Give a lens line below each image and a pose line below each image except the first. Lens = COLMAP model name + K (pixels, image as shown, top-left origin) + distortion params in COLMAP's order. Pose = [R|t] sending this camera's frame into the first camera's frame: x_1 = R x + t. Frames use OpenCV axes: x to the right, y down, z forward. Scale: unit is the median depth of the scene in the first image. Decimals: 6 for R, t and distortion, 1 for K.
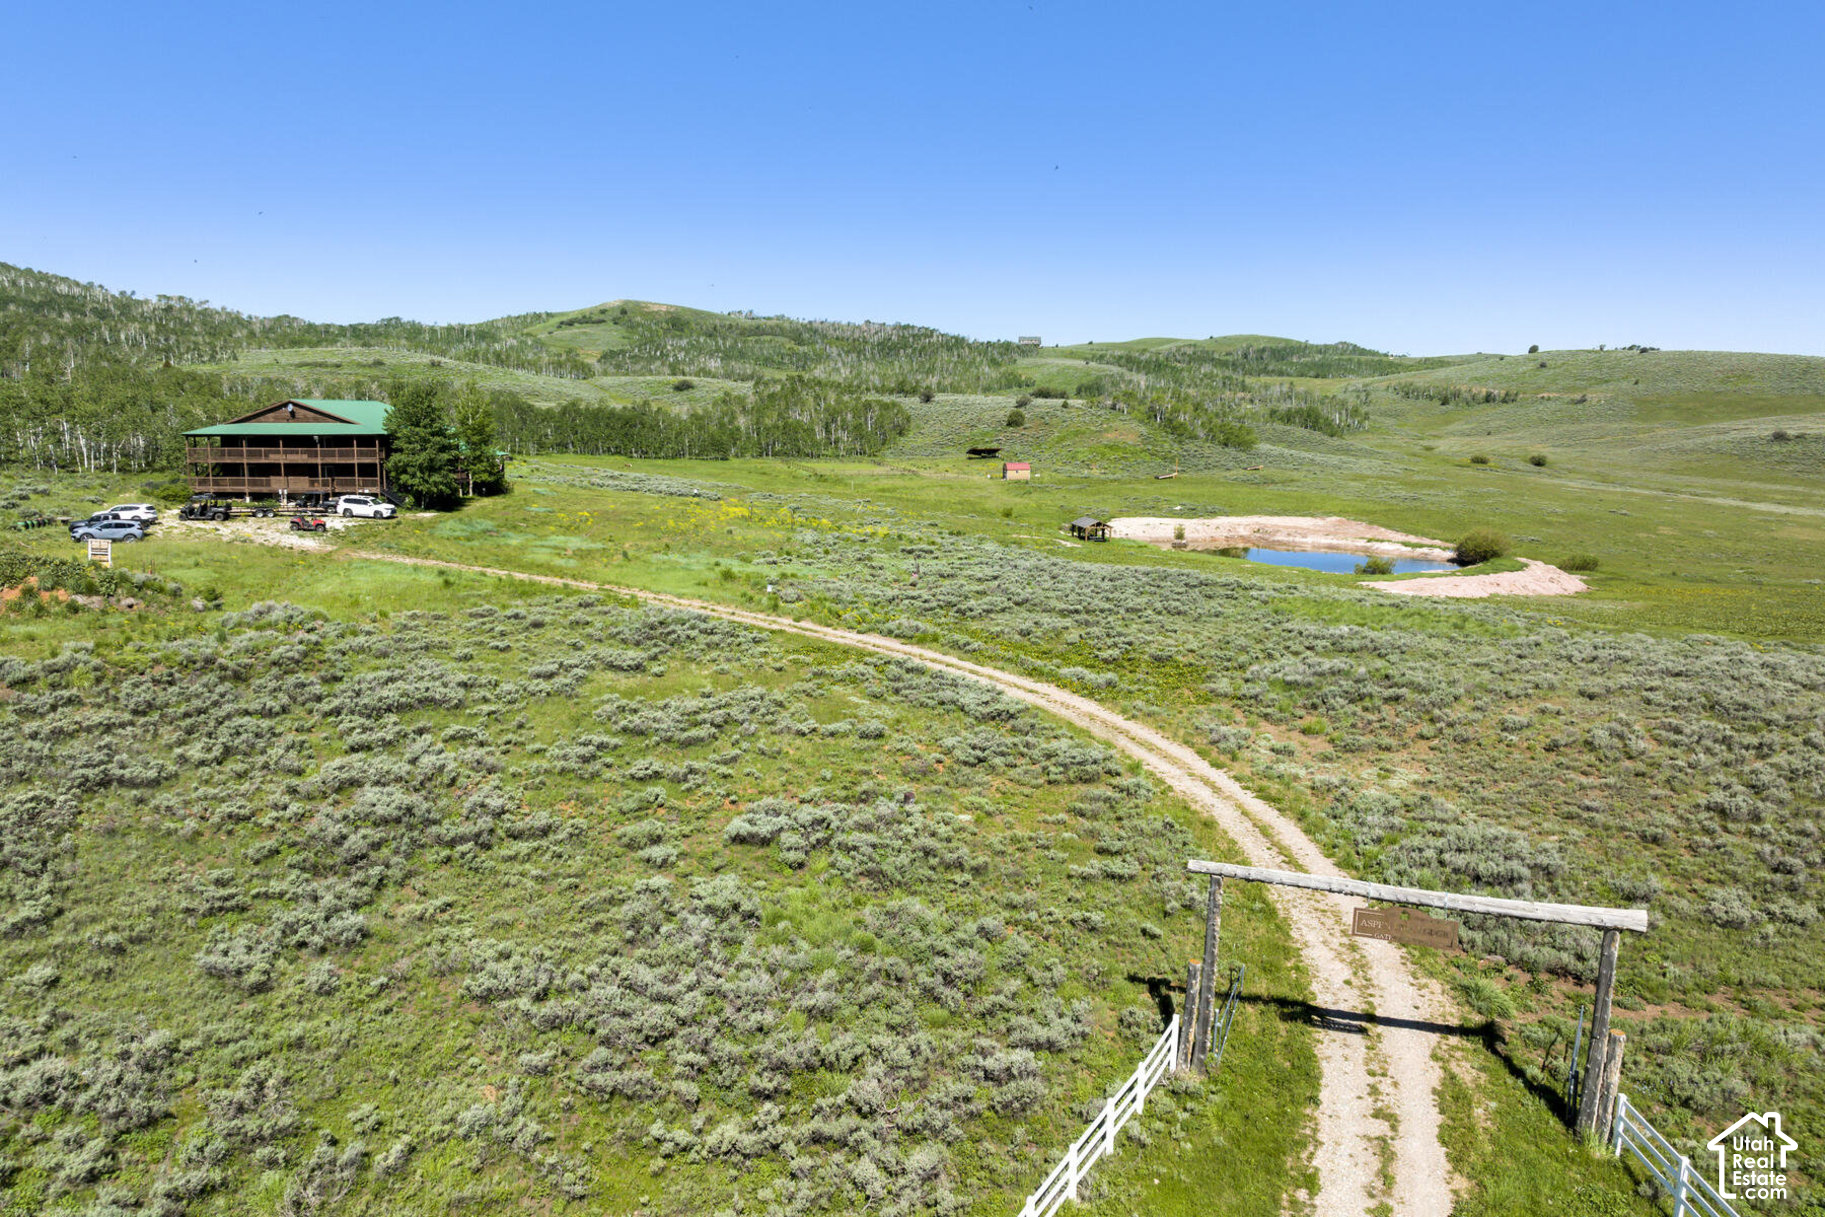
lens RADIAL K [[1277.8, 0, 915.9], [0, 1277.8, 598.7], [0, 0, 1]] dist [-0.039245, -0.000395]
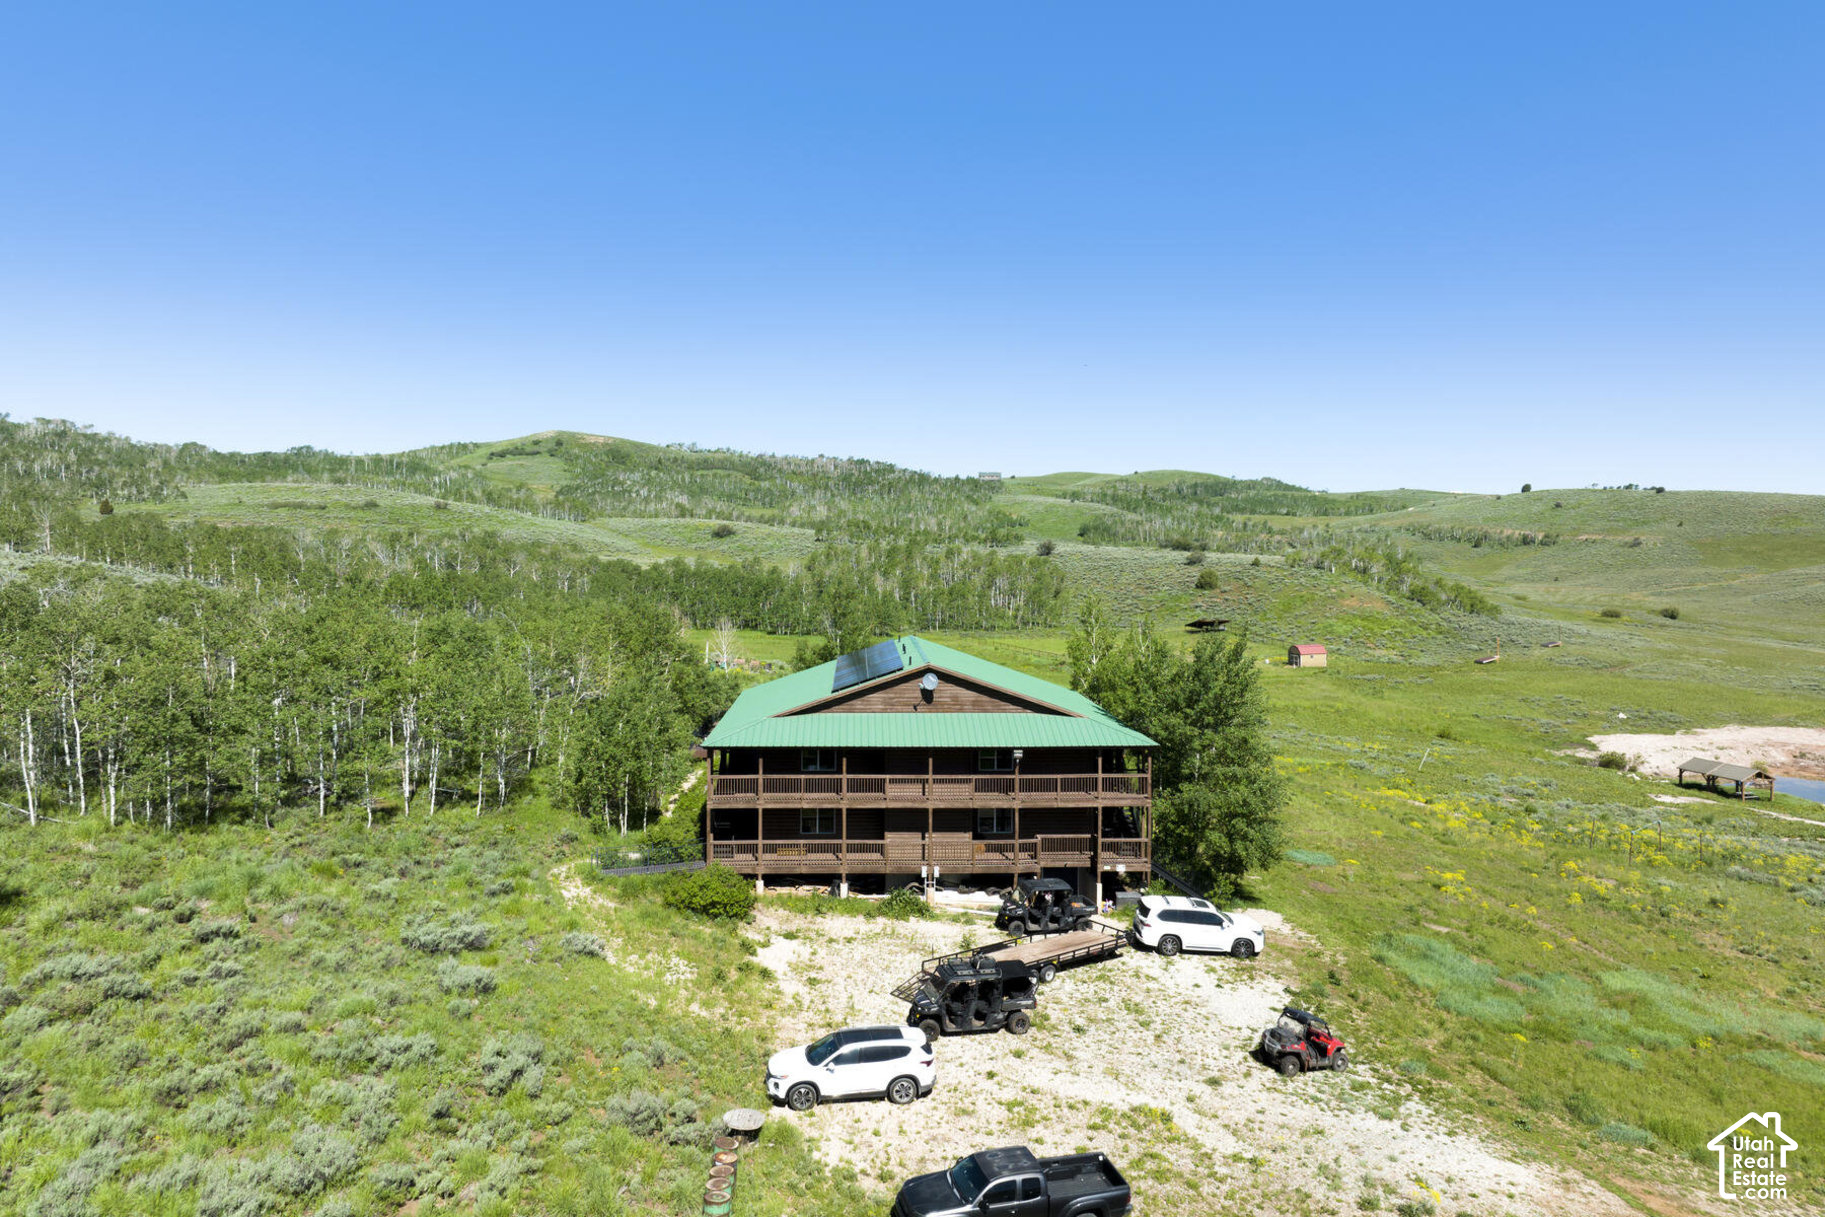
lens RADIAL K [[1278.2, 0, 918.7], [0, 1278.2, 532.3], [0, 0, 1]] dist [-0.040351, 0.000388]
pose [[0.994906, 0.002204, 0.100787, -0.139334], [0.013106, 0.988449, -0.150988, -0.034379], [-0.099956, 0.151540, 0.983384, 0.135355]]
